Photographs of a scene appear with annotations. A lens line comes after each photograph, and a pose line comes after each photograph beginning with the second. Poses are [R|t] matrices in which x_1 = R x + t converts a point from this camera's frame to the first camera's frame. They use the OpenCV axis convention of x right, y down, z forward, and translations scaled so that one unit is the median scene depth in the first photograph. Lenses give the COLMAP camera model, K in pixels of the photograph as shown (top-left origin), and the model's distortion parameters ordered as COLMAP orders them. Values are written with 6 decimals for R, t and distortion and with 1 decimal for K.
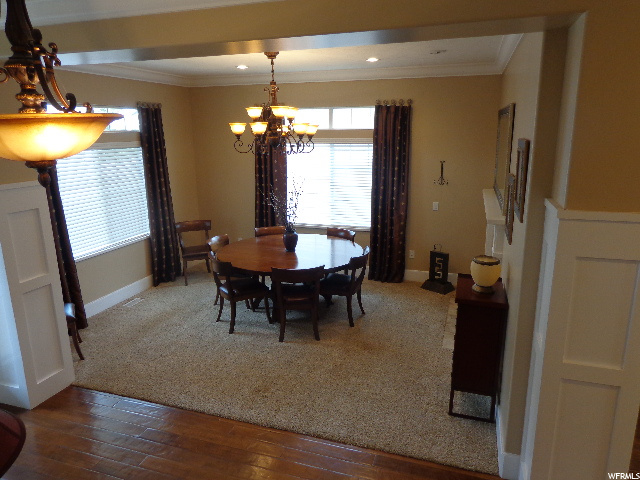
lens RADIAL K [[448.8, 0, 320.0], [0, 448.8, 240.0], [0, 0, 1]] dist [0.001331, 0.004561]
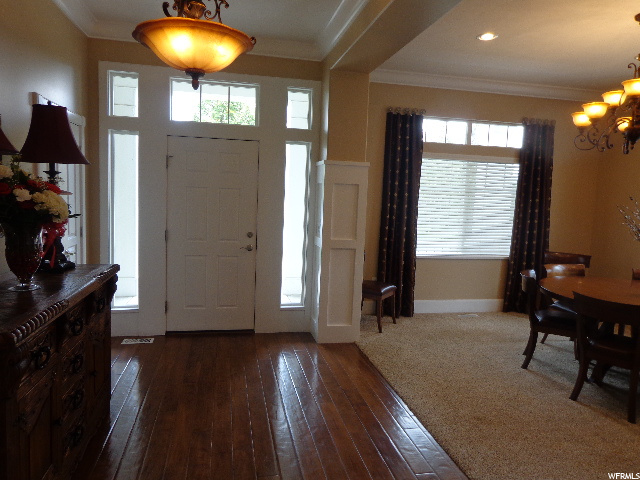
lens RADIAL K [[448.8, 0, 320.0], [0, 448.8, 240.0], [0, 0, 1]] dist [0.001331, 0.004561]
pose [[0.503908, 0.118613, -0.855575, 0.230642], [-0.249229, 0.968363, -0.012540, 0.069483], [0.827020, 0.219553, 0.517527, 0.184808]]
